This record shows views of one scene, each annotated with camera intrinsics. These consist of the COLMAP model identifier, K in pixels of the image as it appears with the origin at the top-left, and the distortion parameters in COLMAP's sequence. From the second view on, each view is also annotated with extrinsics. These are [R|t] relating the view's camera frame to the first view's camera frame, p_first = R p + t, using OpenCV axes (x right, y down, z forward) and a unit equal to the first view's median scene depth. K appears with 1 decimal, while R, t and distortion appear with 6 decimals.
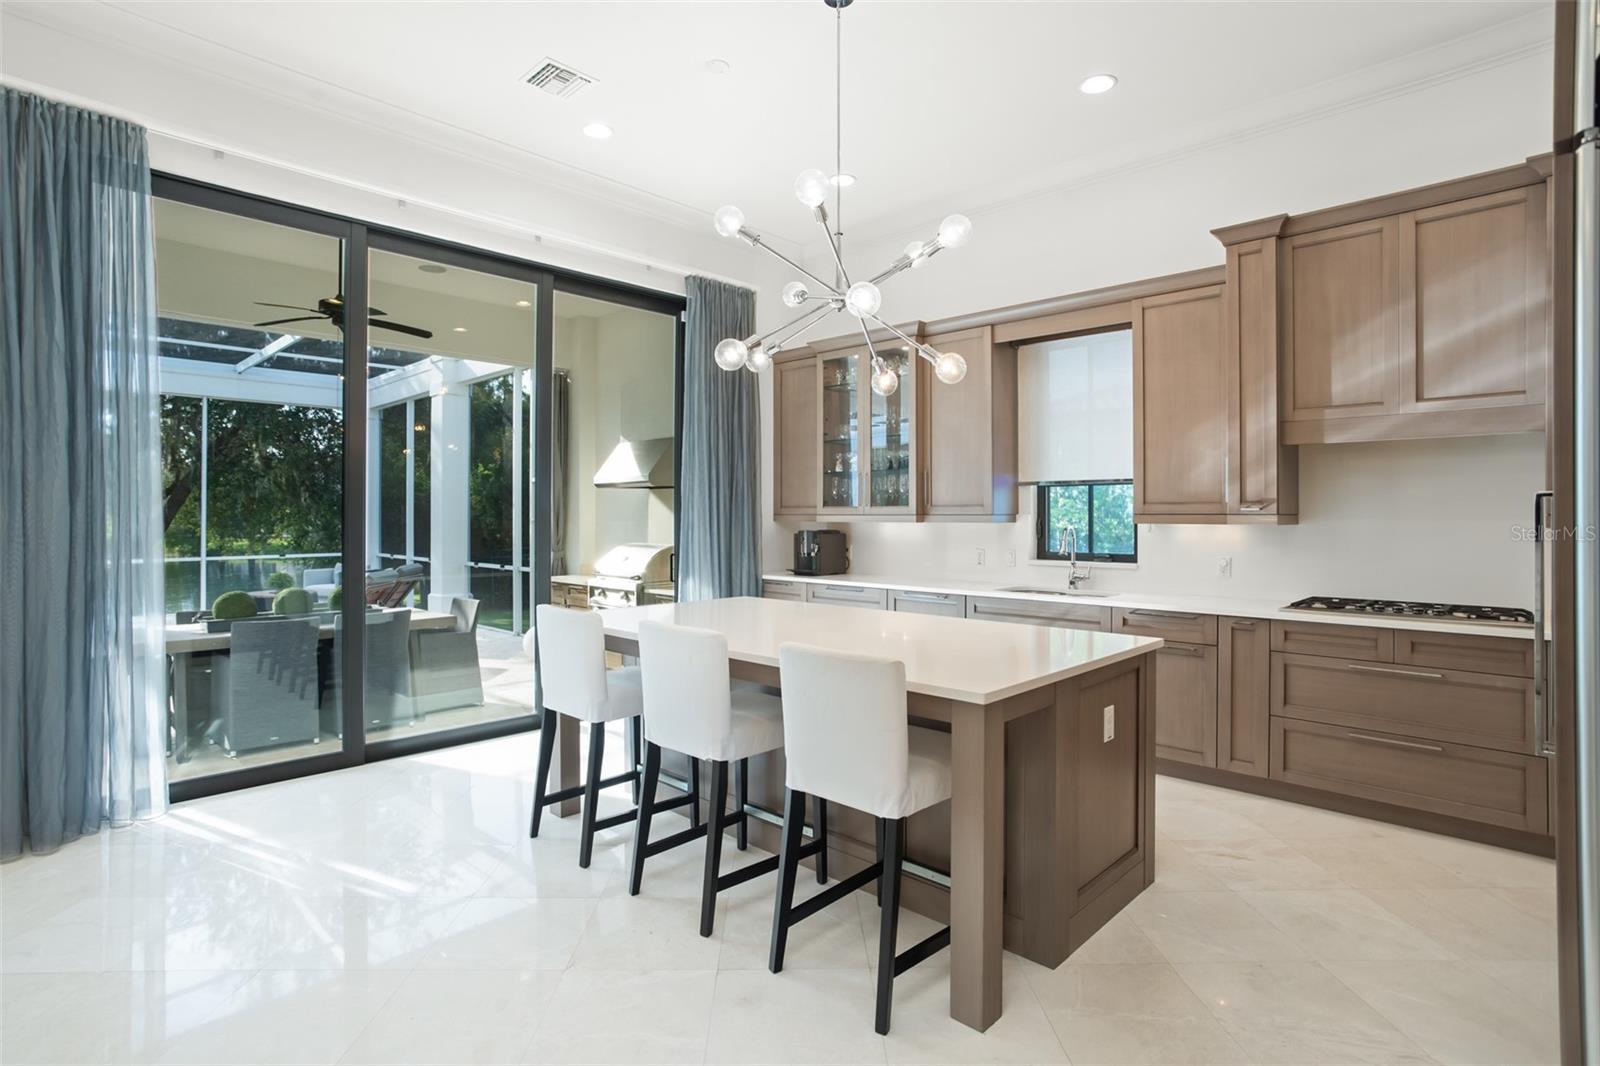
lens RADIAL K [[798.5, 0, 805.5], [0, 798.5, 514.3], [0, 0, 1]] dist [-0.029457, 0.013502]
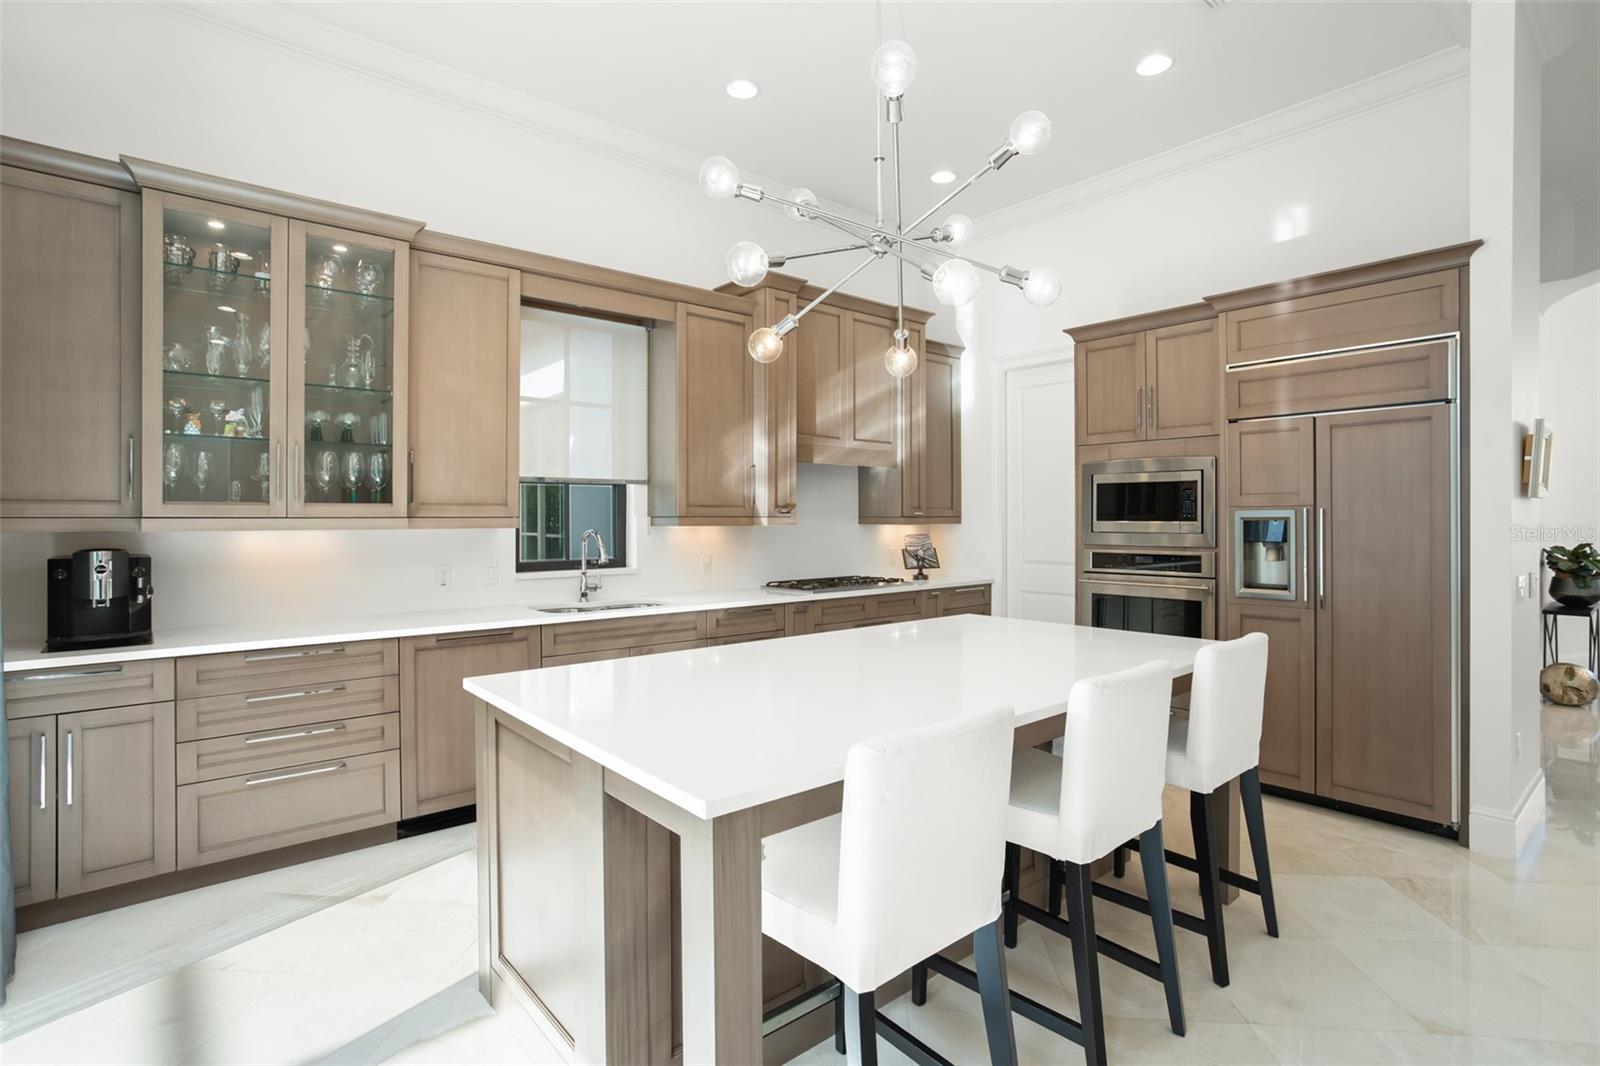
lens RADIAL K [[798.5, 0, 798.1], [0, 798.5, 516.2], [0, 0, 1]] dist [-0.029457, 0.013502]
pose [[0.110579, 0.001412, 0.993866, -0.501490], [0.001057, 0.999998, -0.001539, 0.001143], [-0.993867, 0.001221, 0.110577, 0.655804]]
